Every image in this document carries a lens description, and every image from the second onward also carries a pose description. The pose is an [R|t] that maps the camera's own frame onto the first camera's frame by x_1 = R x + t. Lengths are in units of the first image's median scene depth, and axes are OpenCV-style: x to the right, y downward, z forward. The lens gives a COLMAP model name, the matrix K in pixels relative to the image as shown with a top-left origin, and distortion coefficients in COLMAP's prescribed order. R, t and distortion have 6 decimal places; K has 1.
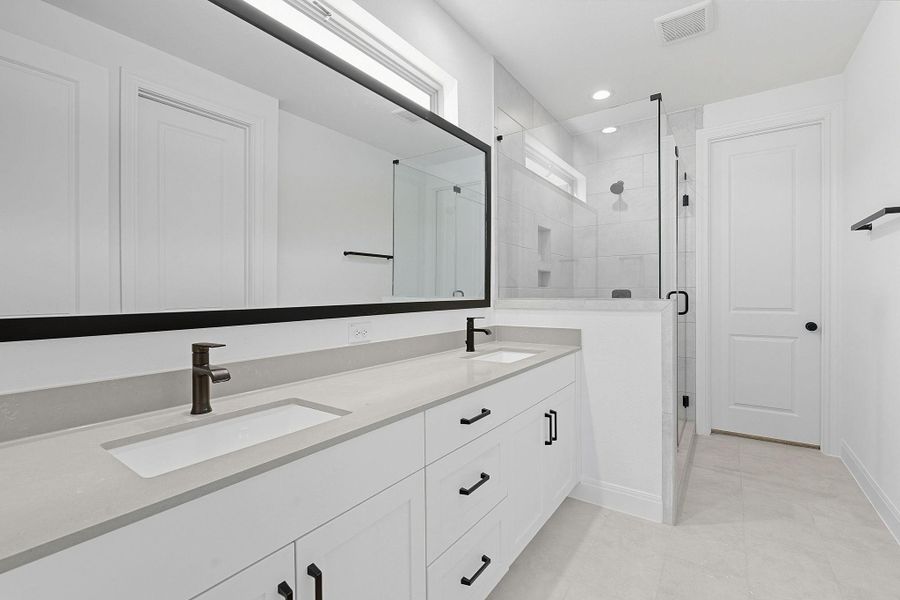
lens RADIAL K [[398.7, 0, 451.0], [0, 398.7, 293.0], [0, 0, 1]] dist [-0.007330, -0.000025]
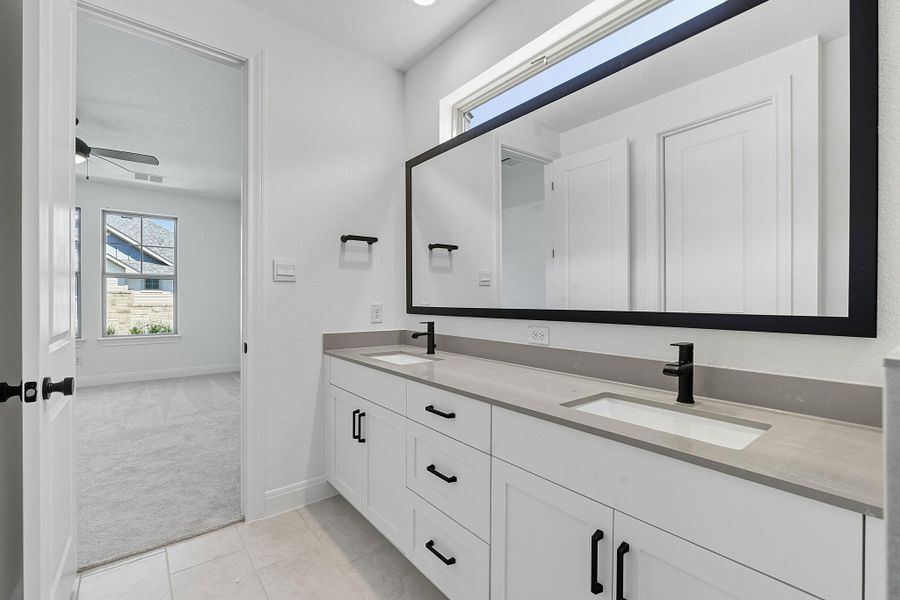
lens RADIAL K [[398.7, 0, 451.0], [0, 398.7, 293.0], [0, 0, 1]] dist [-0.007330, -0.000025]
pose [[-0.279492, -0.000252, -0.960148, 0.723650], [0.005884, 0.999981, -0.001975, -0.012325], [0.960130, -0.006202, -0.279485, 0.869903]]
